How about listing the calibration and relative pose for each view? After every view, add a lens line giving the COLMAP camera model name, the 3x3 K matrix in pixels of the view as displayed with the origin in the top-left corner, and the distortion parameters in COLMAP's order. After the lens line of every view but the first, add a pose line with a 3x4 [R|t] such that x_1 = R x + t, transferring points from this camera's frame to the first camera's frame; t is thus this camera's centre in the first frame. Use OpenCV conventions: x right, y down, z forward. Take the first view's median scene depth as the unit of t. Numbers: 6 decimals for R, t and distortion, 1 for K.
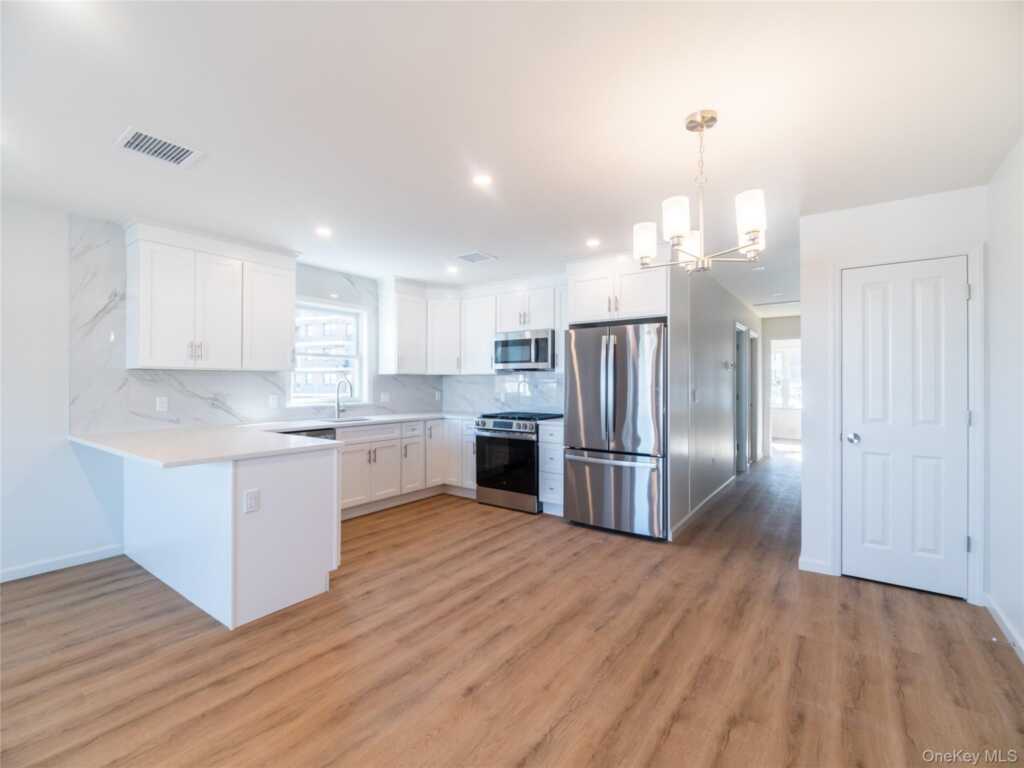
lens RADIAL K [[459.7, 0, 509.2], [0, 459.7, 379.8], [0, 0, 1]] dist [0.002576, -0.002233]
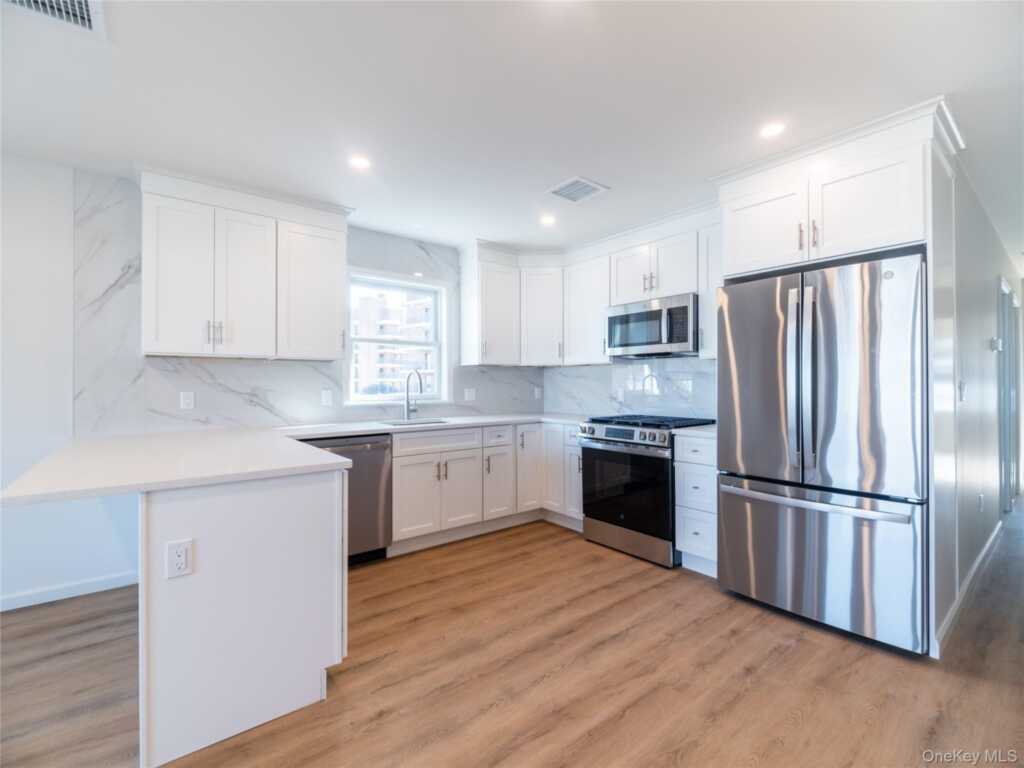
lens RADIAL K [[459.7, 0, 507.1], [0, 459.7, 380.8], [0, 0, 1]] dist [0.002576, -0.002233]
pose [[0.963510, -0.005645, -0.267612, 0.011566], [0.005907, 0.999983, 0.000171, 0.021206], [0.267606, -0.001746, 0.963527, 0.355787]]
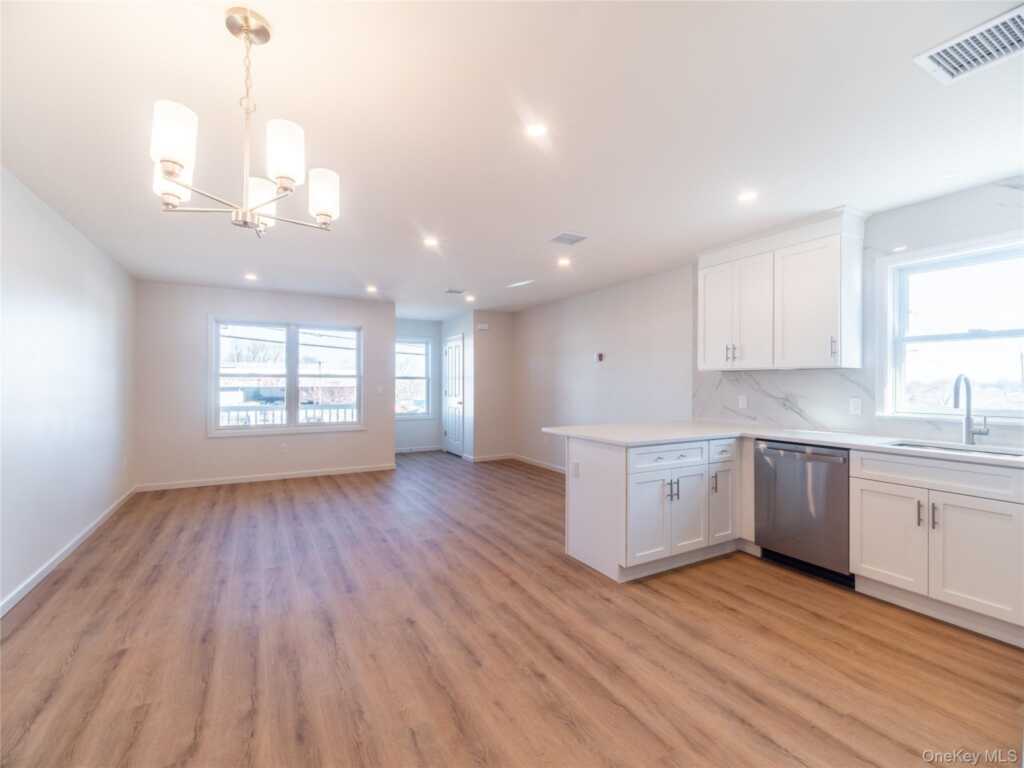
lens RADIAL K [[459.7, 0, 509.7], [0, 459.7, 379.3], [0, 0, 1]] dist [0.002576, -0.002233]
pose [[-0.423498, -0.005668, -0.905879, 0.501688], [0.005405, 0.999947, -0.008784, 0.005735], [0.905881, -0.008616, -0.423445, 0.936193]]
